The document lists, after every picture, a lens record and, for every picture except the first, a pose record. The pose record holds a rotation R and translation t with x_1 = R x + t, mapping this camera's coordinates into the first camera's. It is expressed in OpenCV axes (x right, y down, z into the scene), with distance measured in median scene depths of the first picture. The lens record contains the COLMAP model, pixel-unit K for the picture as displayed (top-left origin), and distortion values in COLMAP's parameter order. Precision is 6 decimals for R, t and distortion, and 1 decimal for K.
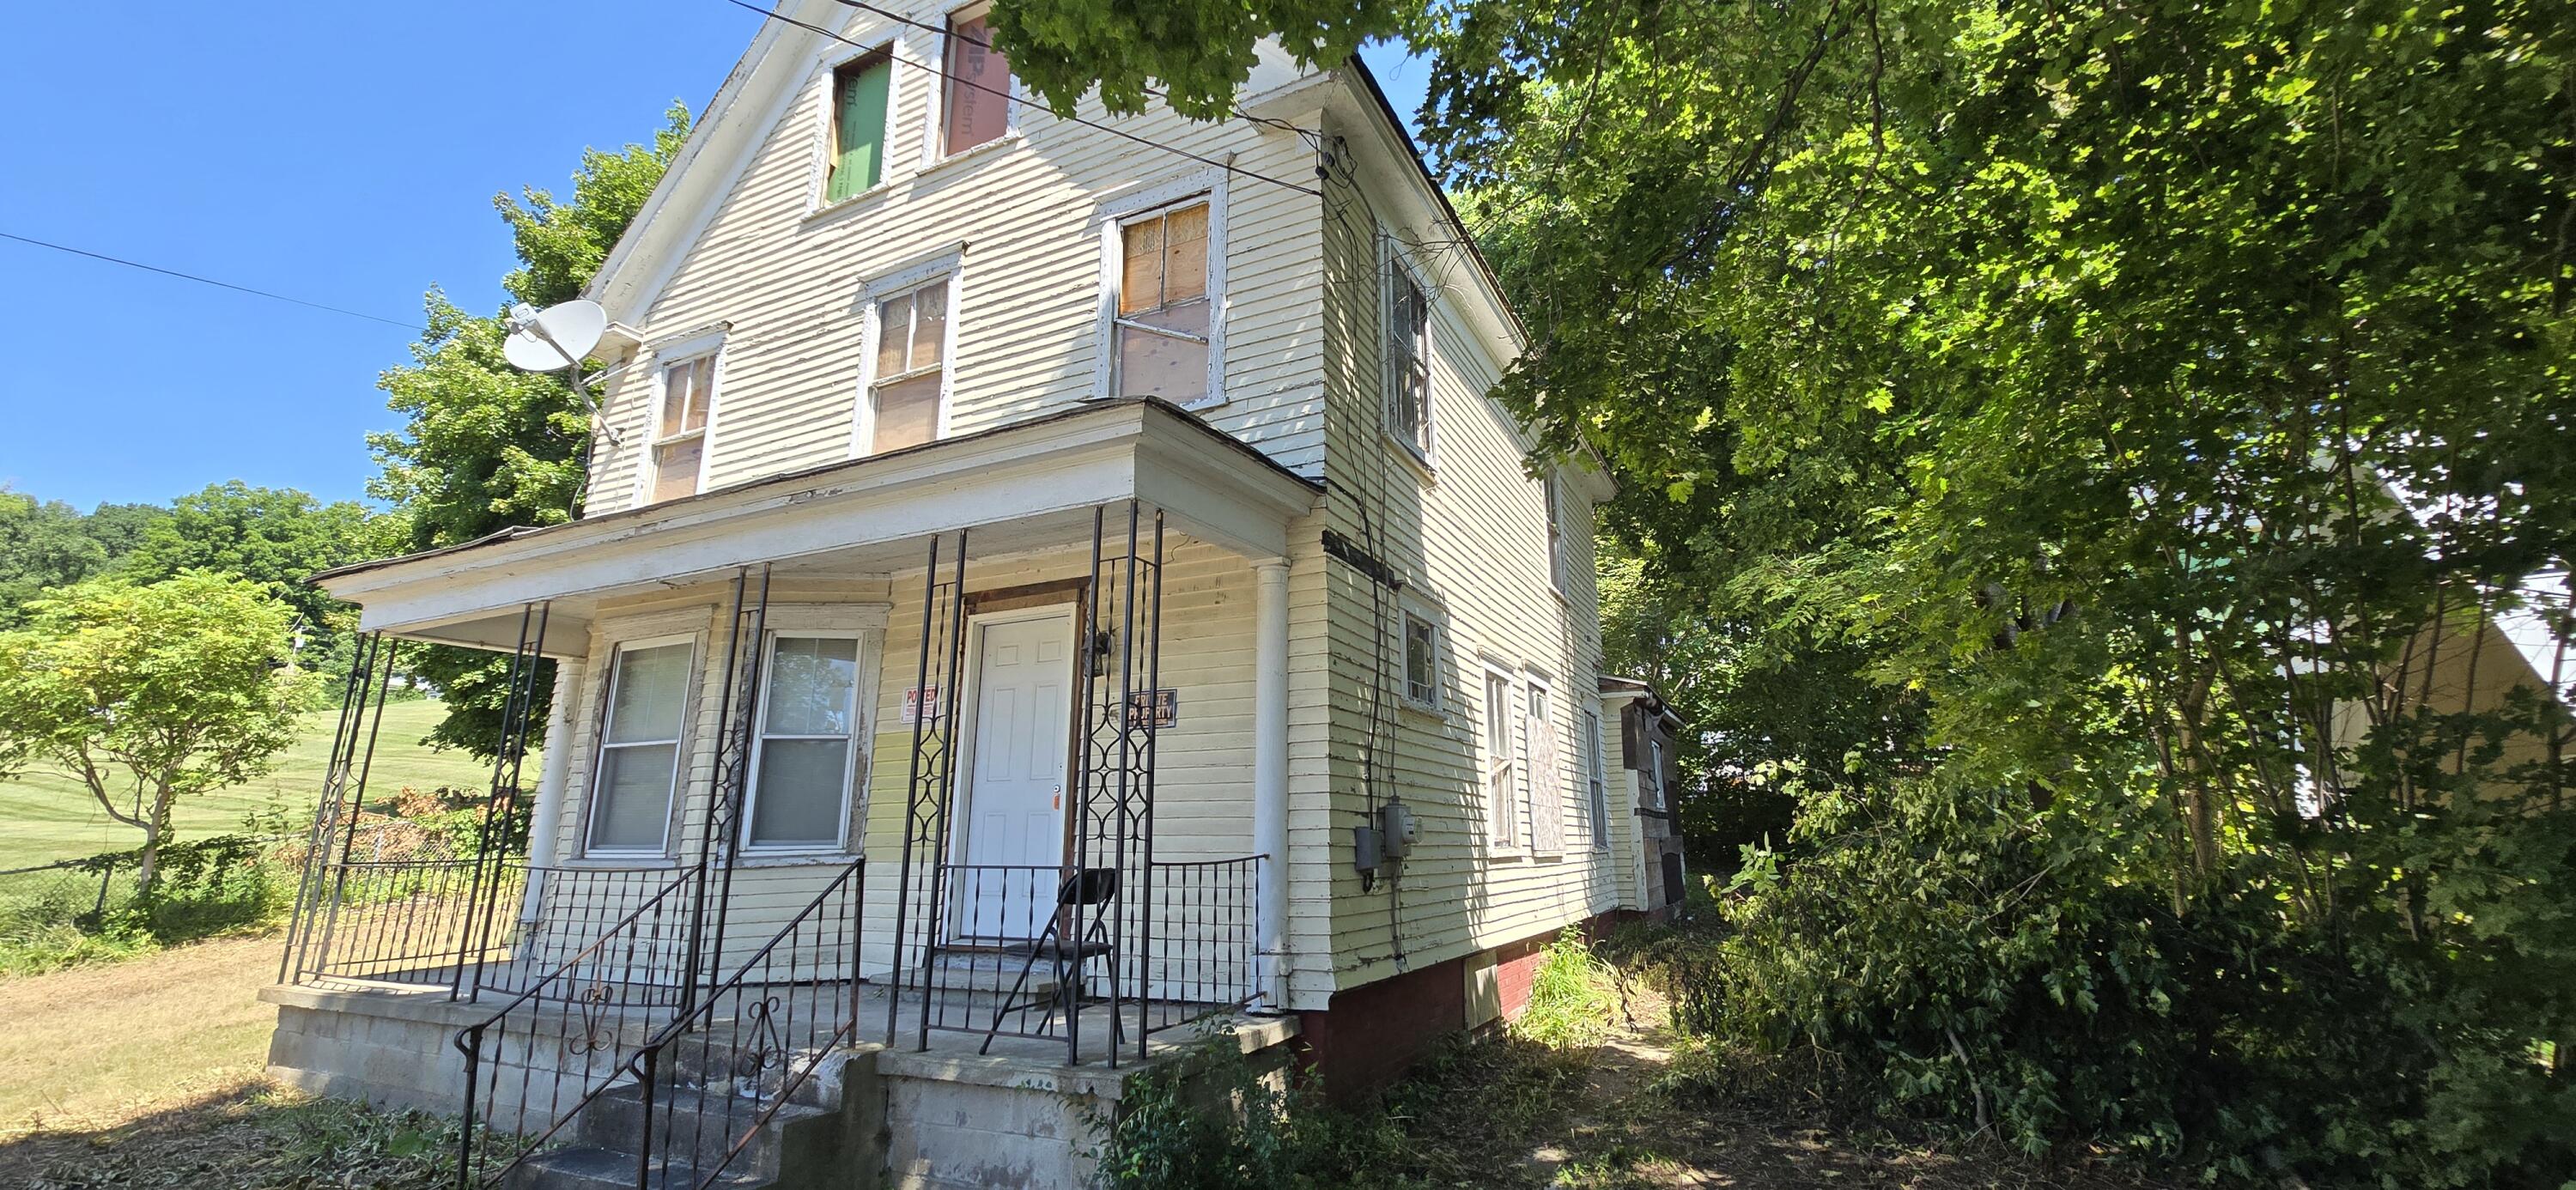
lens RADIAL K [[1051.4, 0, 1284.3], [0, 1051.4, 584.0], [0, 0, 1]] dist [-0.007773, 0.000024]
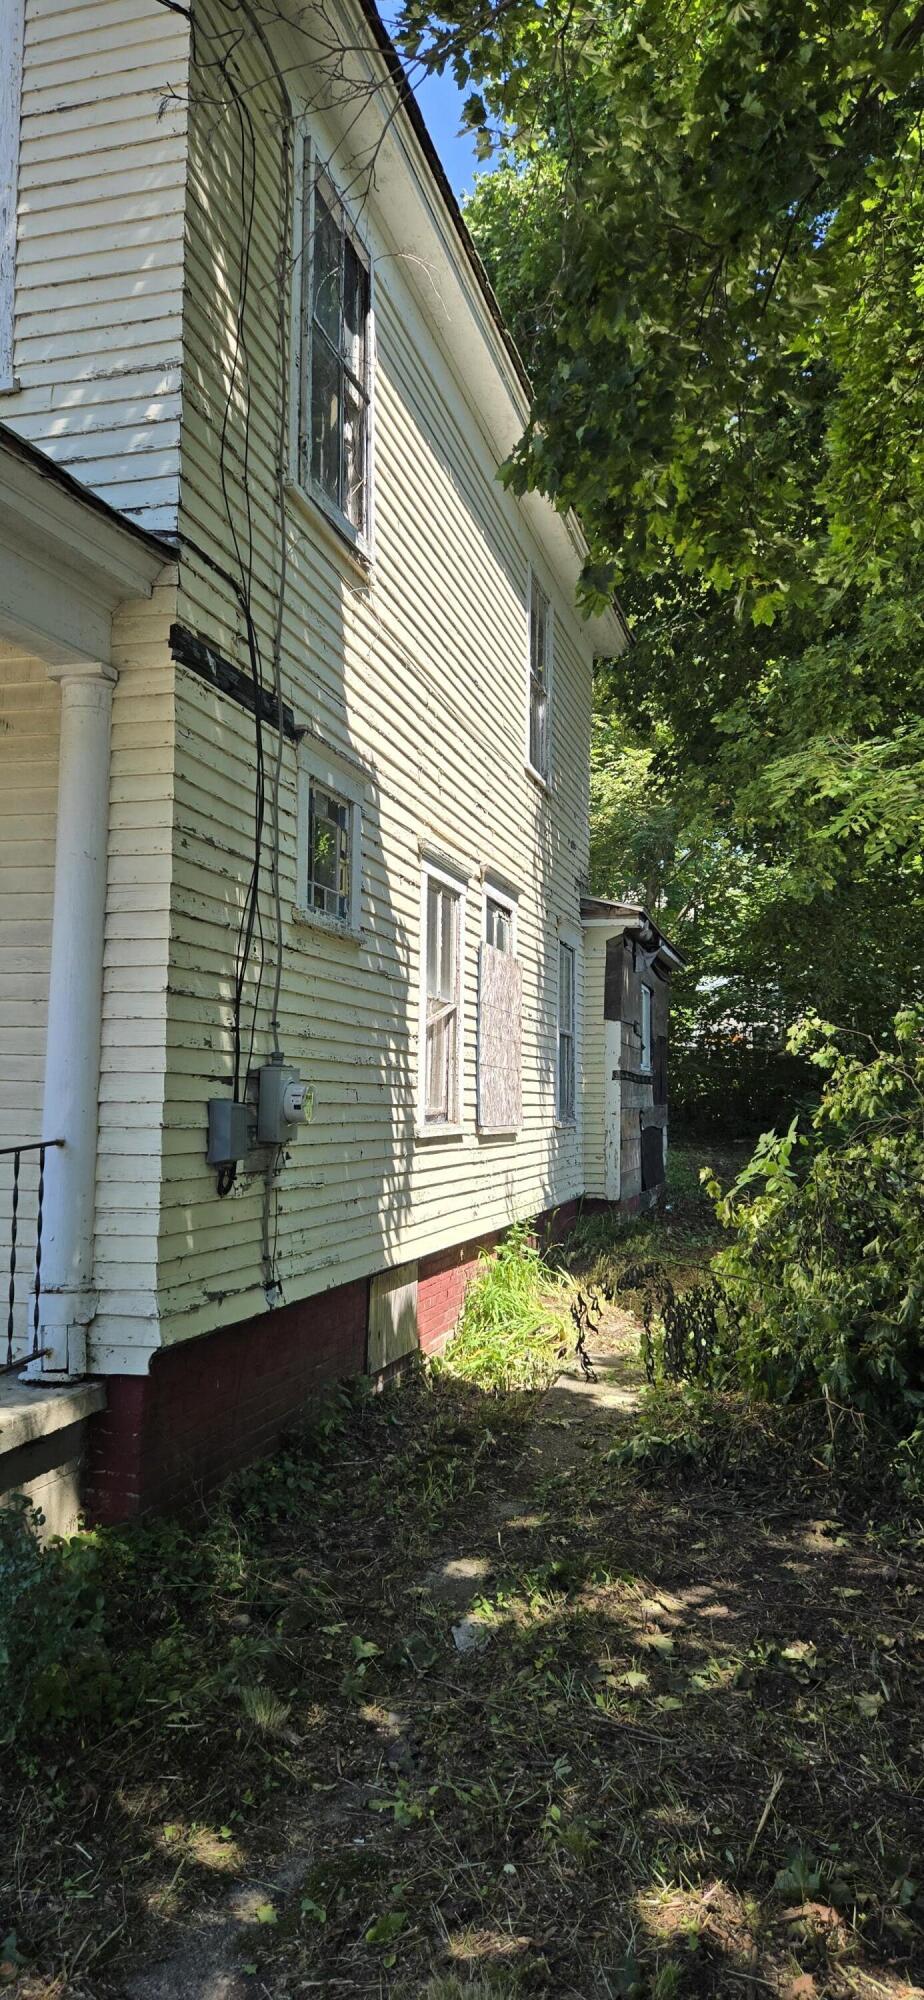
lens RADIAL K [[1315.9, 0, 462.0], [0, 1315.9, 1000.0], [0, 0, 1]] dist [0.045330, -0.001055]
pose [[0.978534, 0.033084, 0.203412, 0.045779], [-0.066685, 0.984760, 0.160626, 0.025332], [-0.194997, -0.170742, 0.965828, 0.165626]]
